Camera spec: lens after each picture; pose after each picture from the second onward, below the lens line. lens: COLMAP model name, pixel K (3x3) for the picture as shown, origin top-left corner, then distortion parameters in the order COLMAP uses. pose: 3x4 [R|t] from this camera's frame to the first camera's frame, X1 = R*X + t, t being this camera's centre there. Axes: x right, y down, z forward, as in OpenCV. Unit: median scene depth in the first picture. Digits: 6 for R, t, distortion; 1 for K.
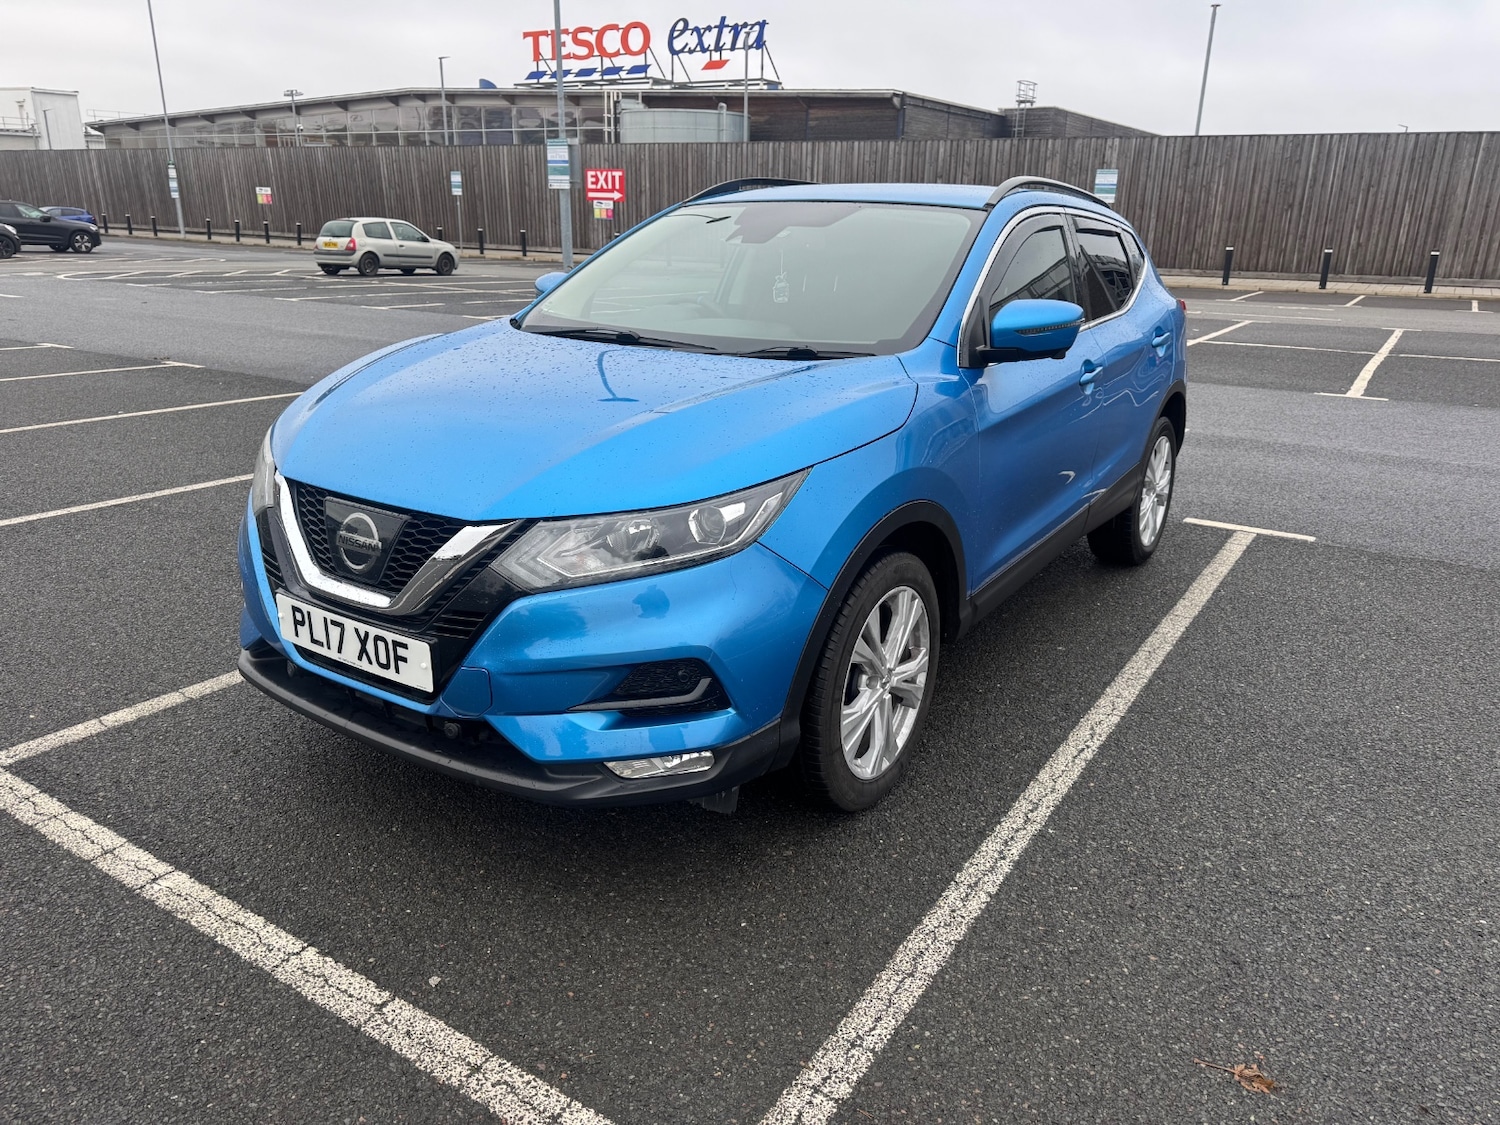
lens RADIAL K [[1061.4, 0, 759.4], [0, 1061.4, 569.7], [0, 0, 1]] dist [0.032449, -0.031990]
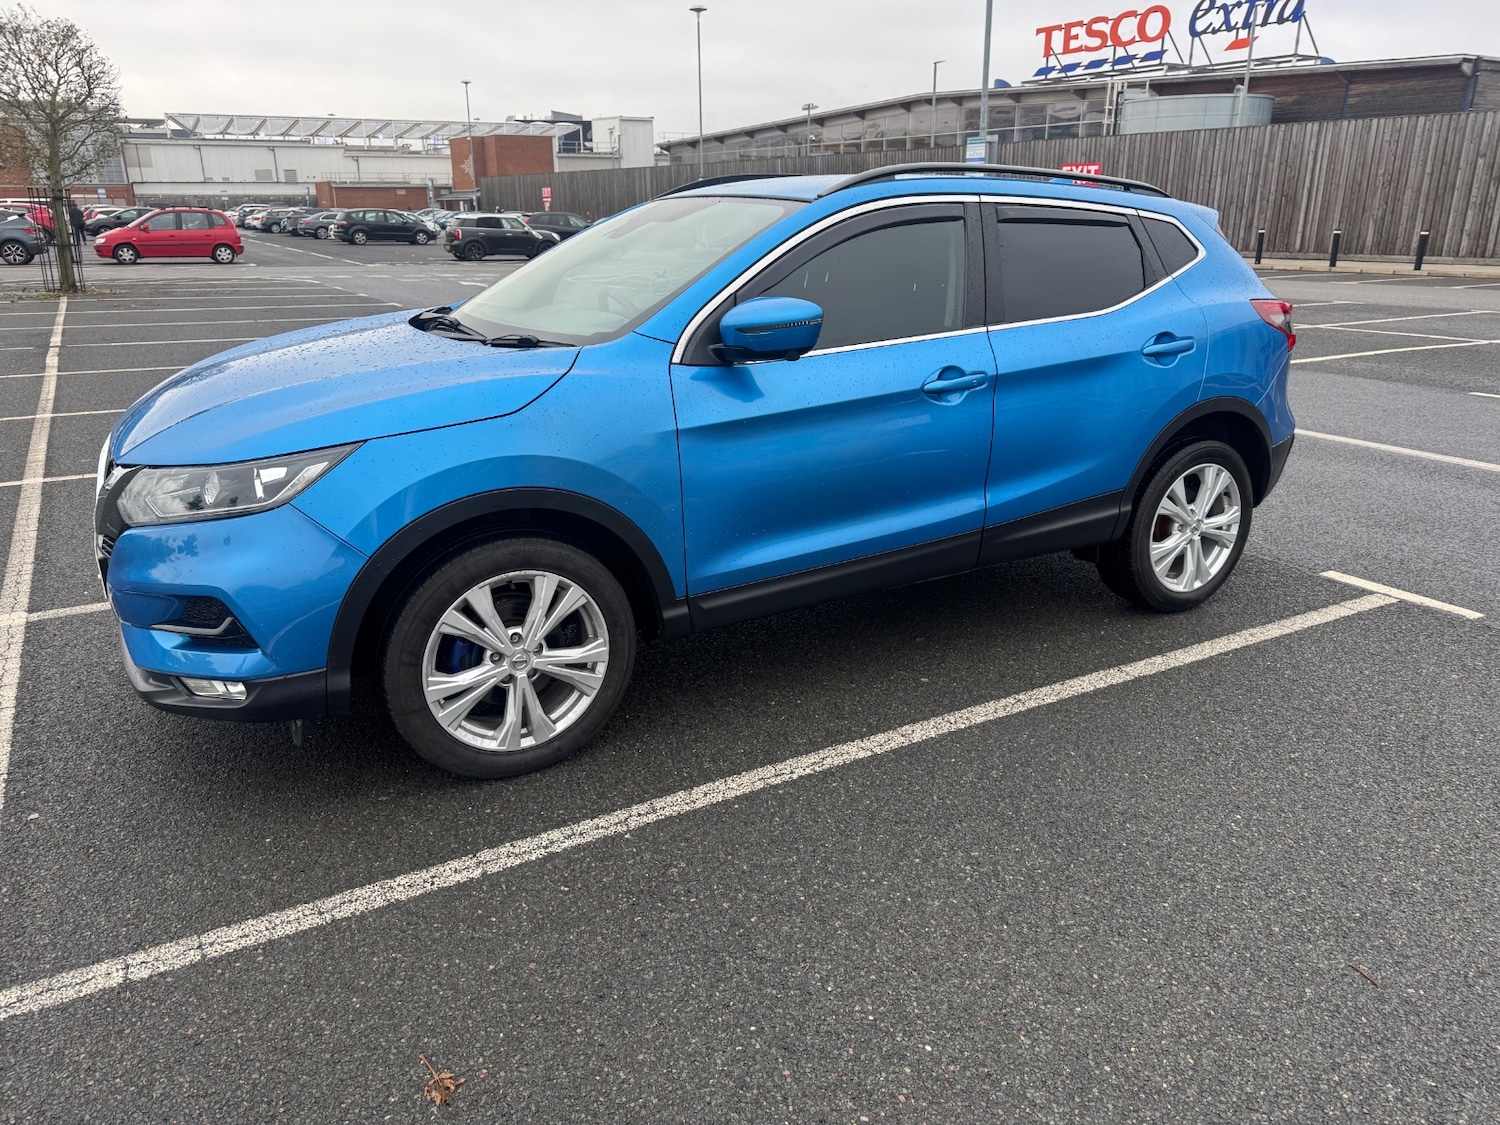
lens RADIAL K [[1061.4, 0, 748.3], [0, 1061.4, 567.1], [0, 0, 1]] dist [0.032449, -0.031990]
pose [[0.892953, 0.121919, -0.433325, 0.641168], [-0.122542, 0.992106, 0.026613, -0.033529], [0.433150, 0.029336, 0.900844, 0.134680]]
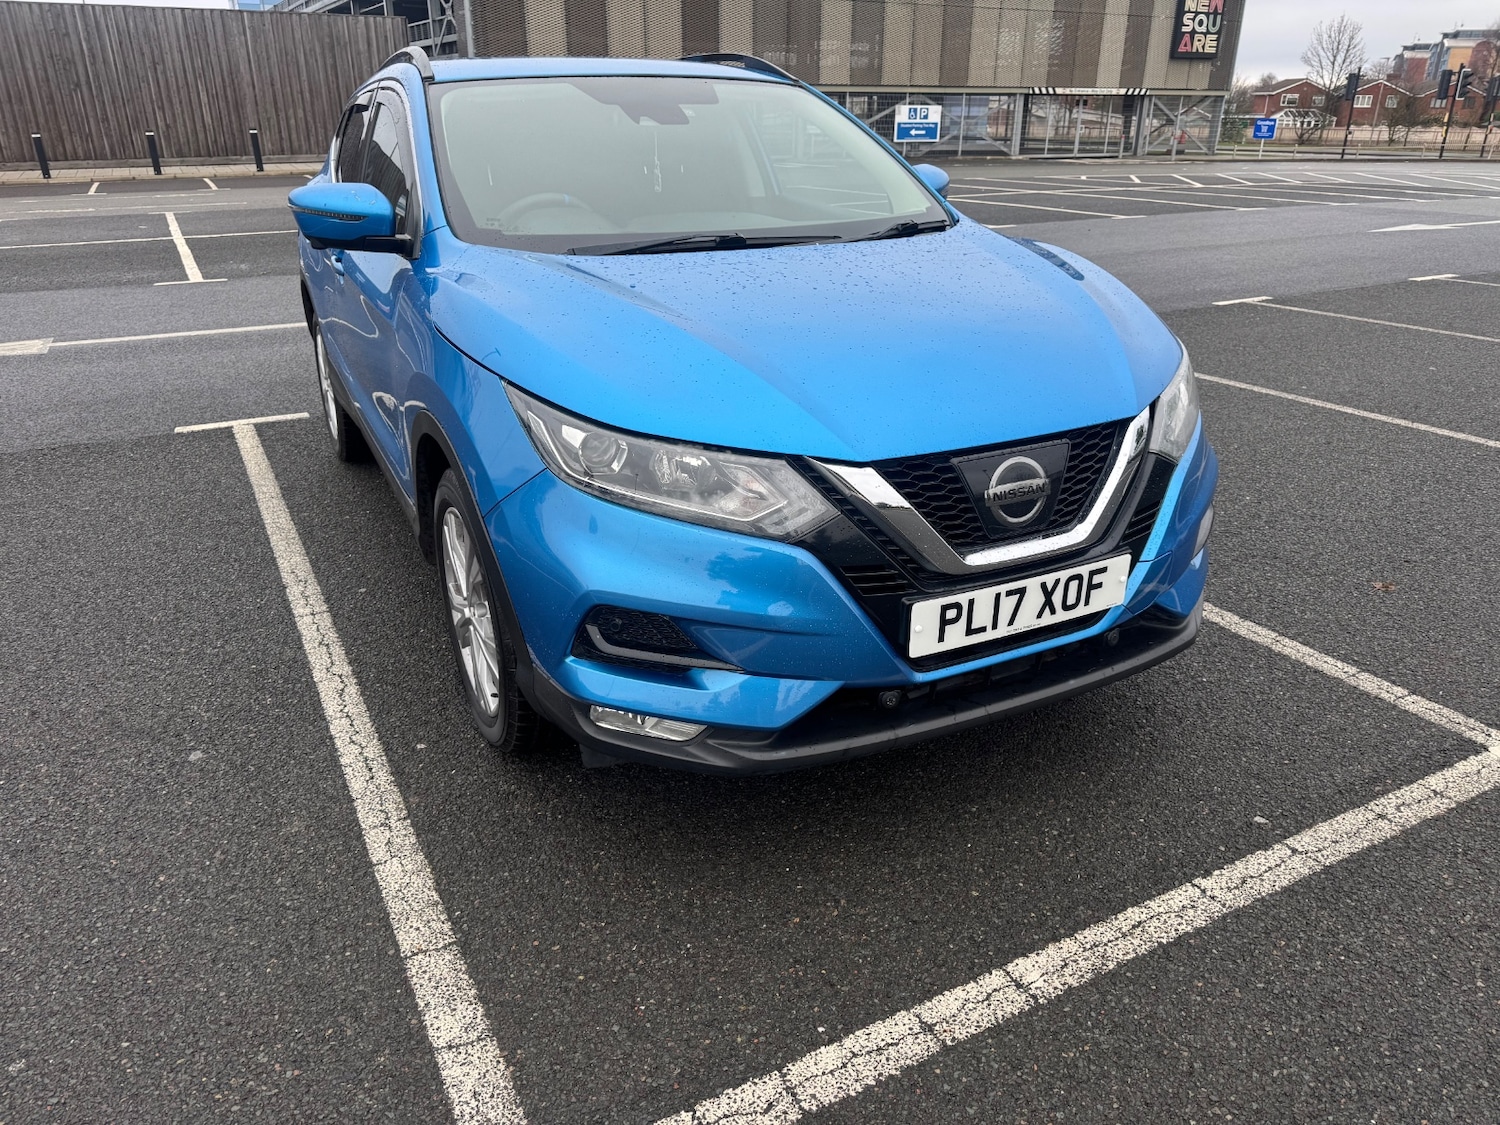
lens RADIAL K [[1061.4, 0, 765.8], [0, 1061.4, 558.8], [0, 0, 1]] dist [0.032449, -0.031990]
pose [[0.484984, -0.359763, 0.797095, -0.861907], [0.287414, 0.926403, 0.243251, -0.176718], [-0.825944, 0.111124, 0.552692, 0.512912]]
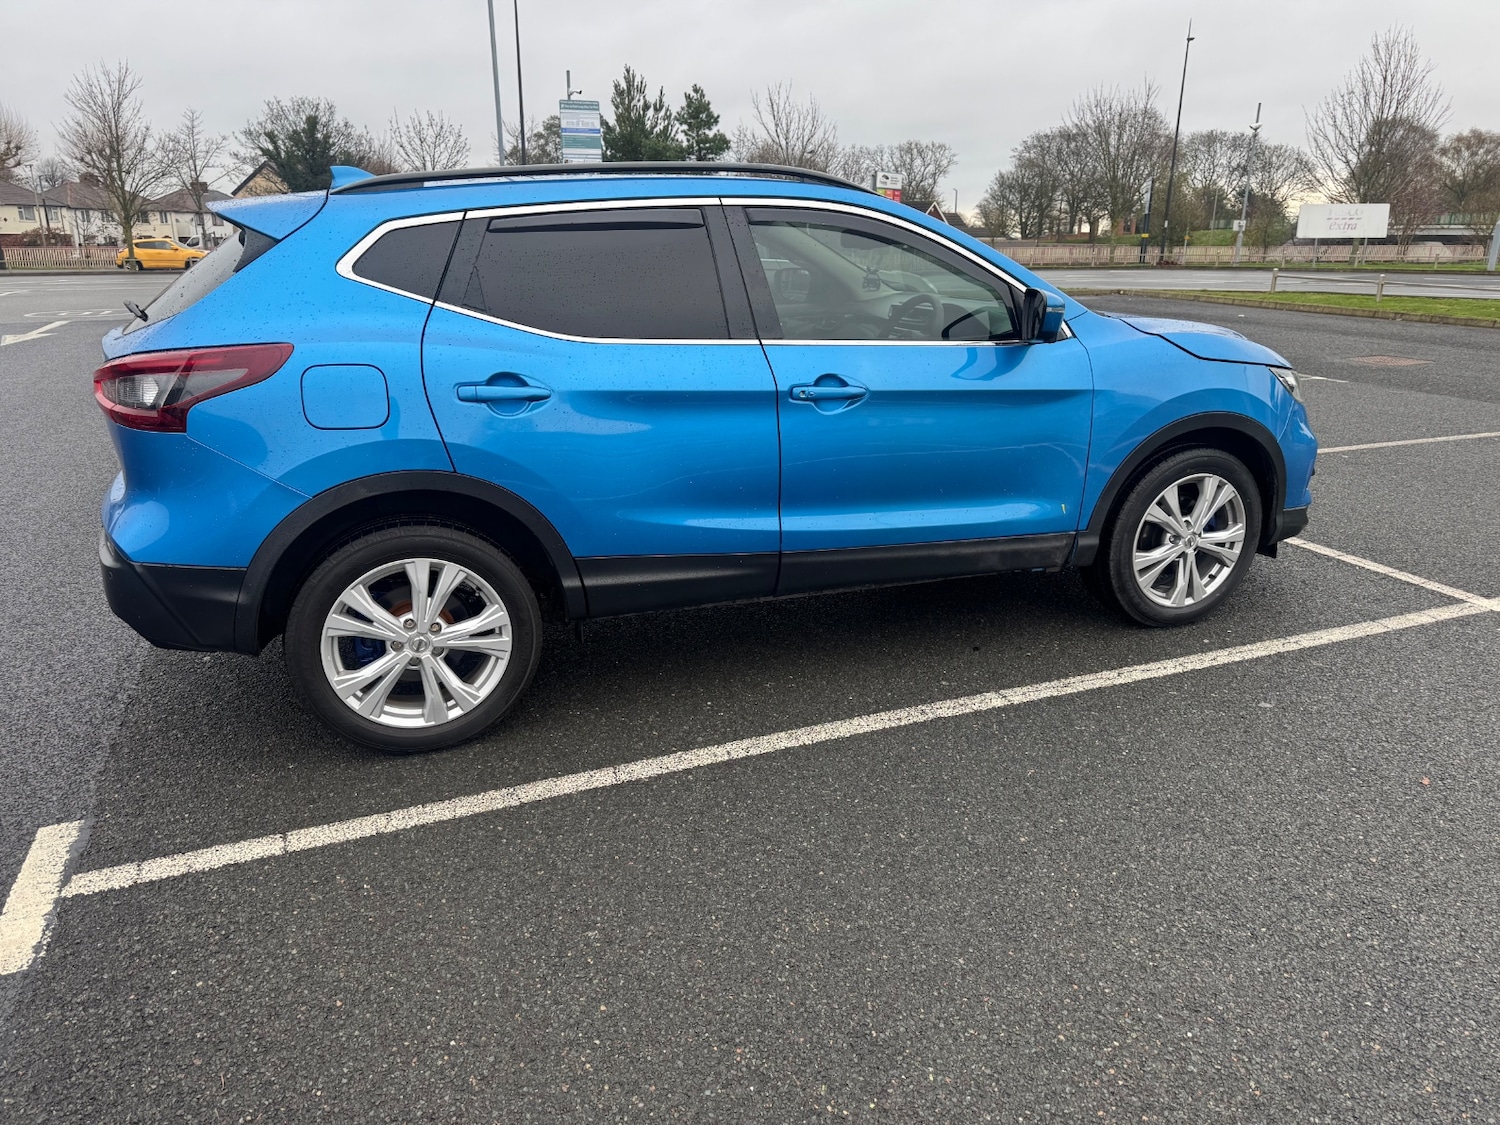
lens RADIAL K [[1061.4, 0, 748.6], [0, 1061.4, 556.6], [0, 0, 1]] dist [0.032449, -0.031990]
pose [[-0.807354, -0.197540, 0.556020, -0.631767], [0.168137, 0.826219, 0.537674, -0.730074], [-0.565606, 0.527580, -0.633837, 2.178795]]
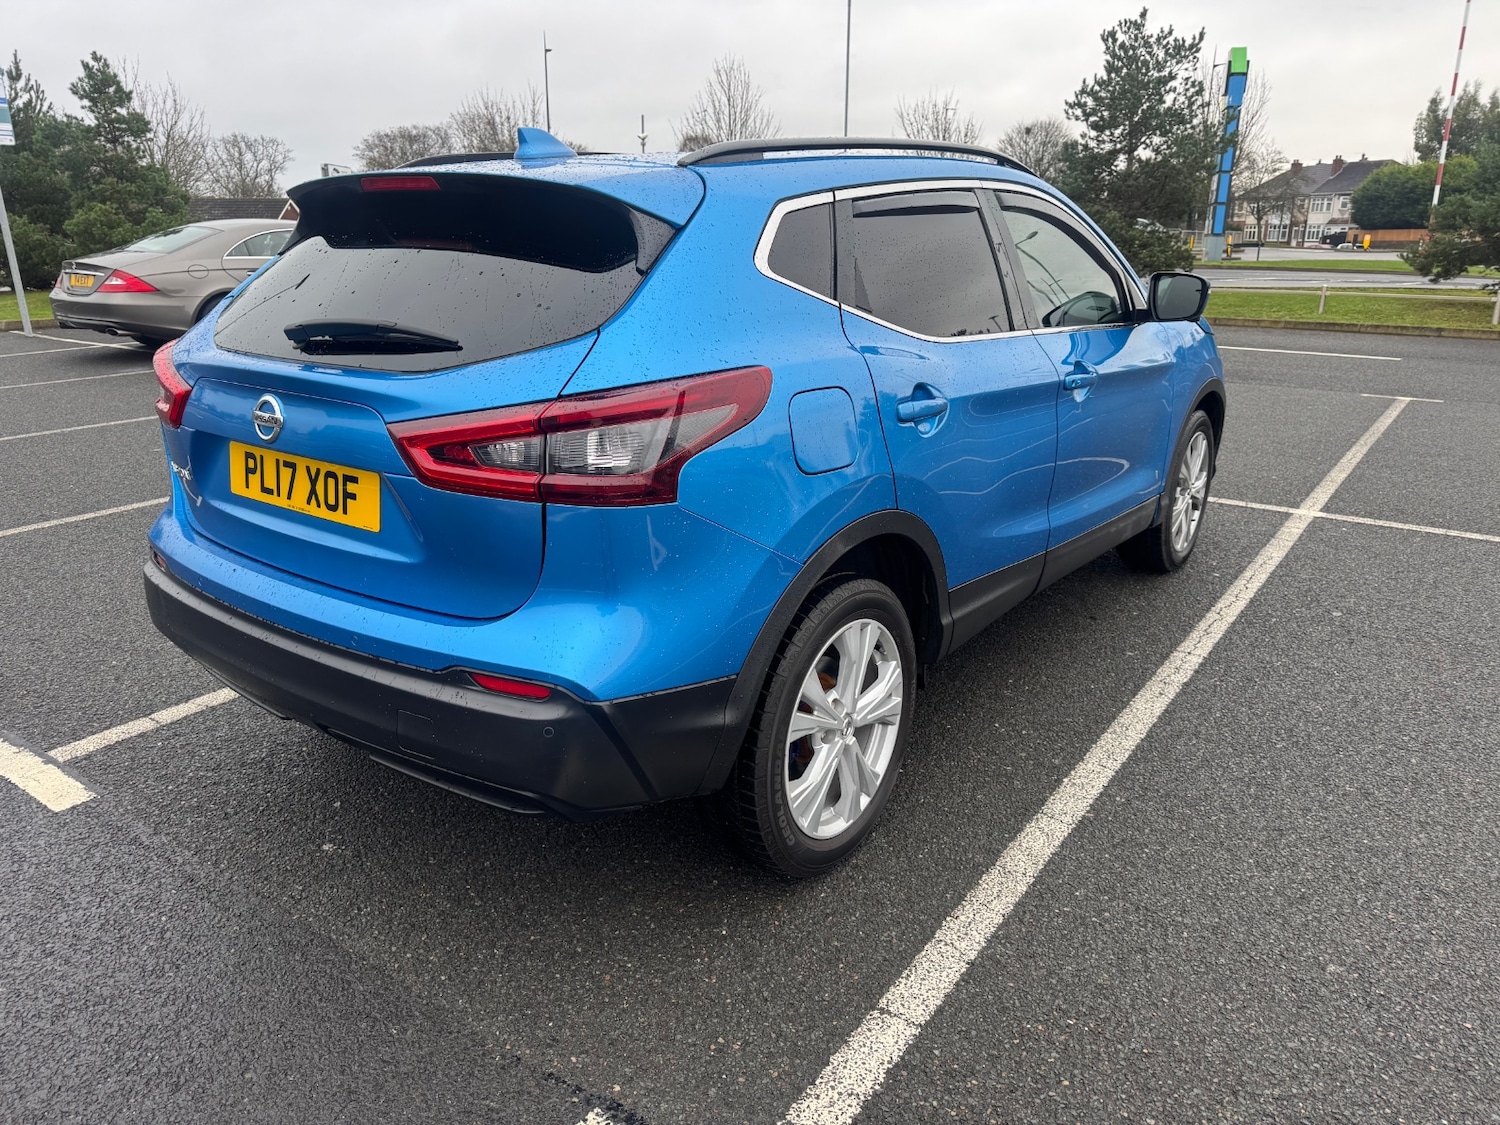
lens RADIAL K [[1061.4, 0, 747.4], [0, 1061.4, 555.9], [0, 0, 1]] dist [0.032449, -0.031990]
pose [[-0.998000, -0.041451, 0.047735, 0.142307], [-0.005952, 0.813311, 0.581799, -0.748086], [-0.062939, 0.580351, -0.811931, 2.333297]]
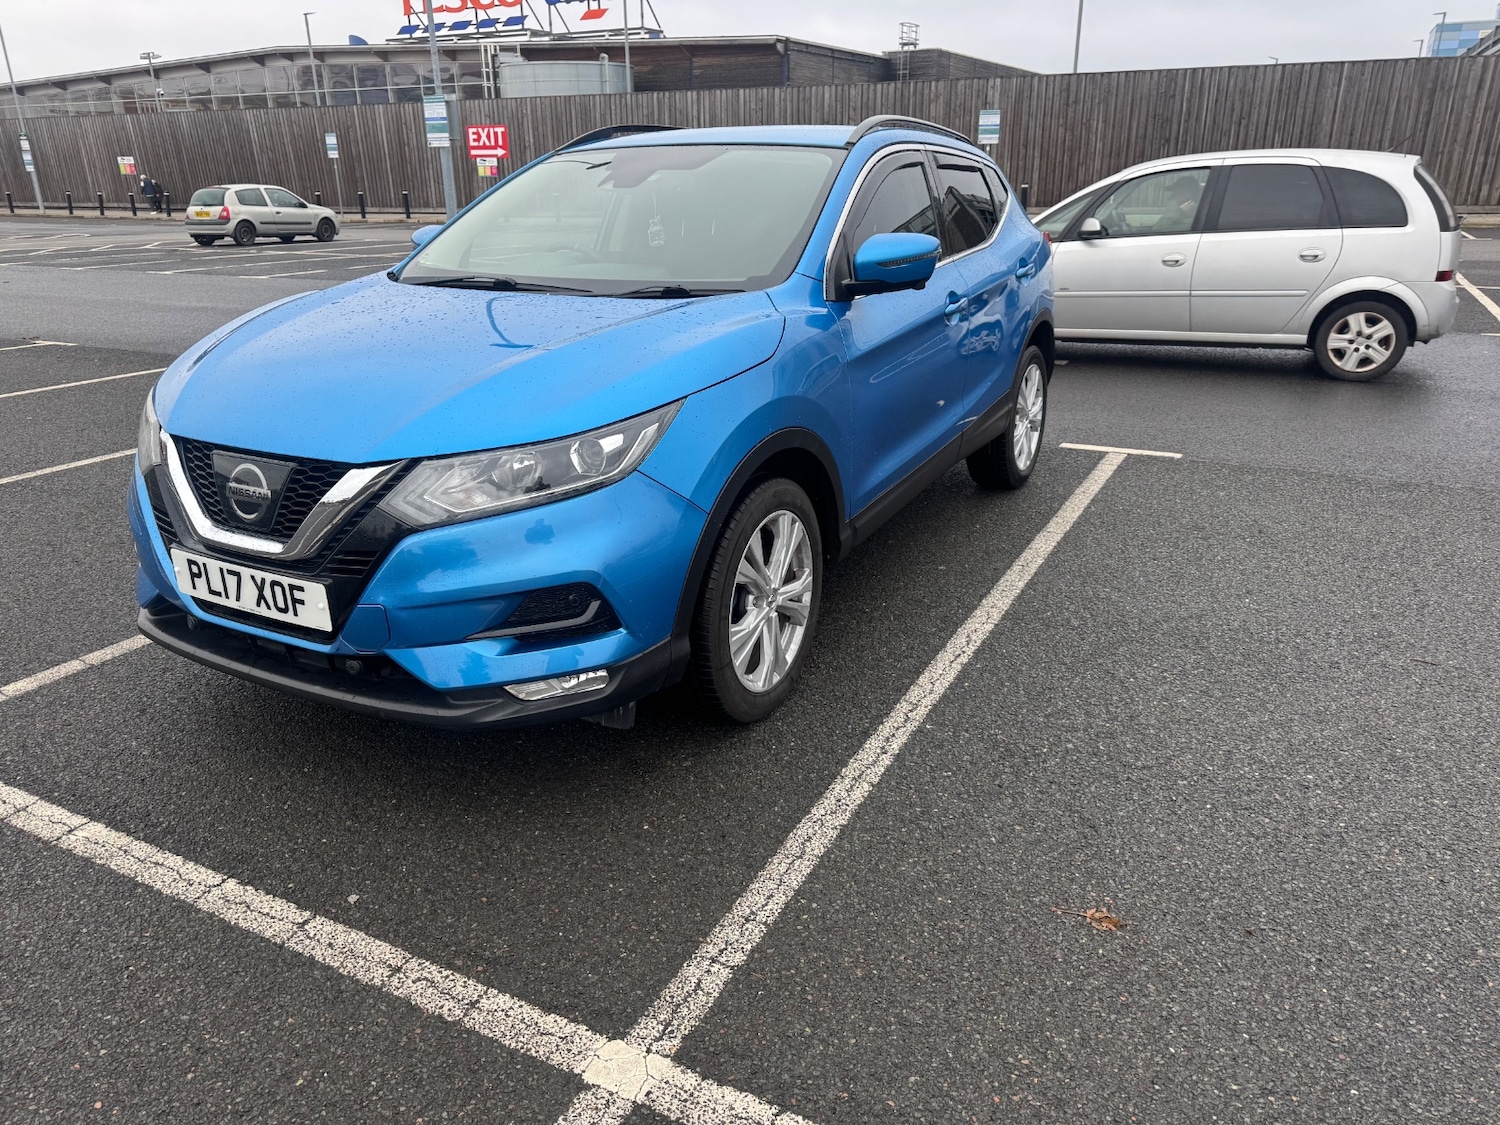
lens RADIAL K [[1061.4, 0, 746.1], [0, 1061.4, 565.9], [0, 0, 1]] dist [0.032449, -0.031990]
pose [[0.995910, -0.060321, 0.067258, 0.021568], [0.057810, 0.997578, 0.038680, 0.024210], [-0.069429, -0.034634, 0.996986, -0.047439]]
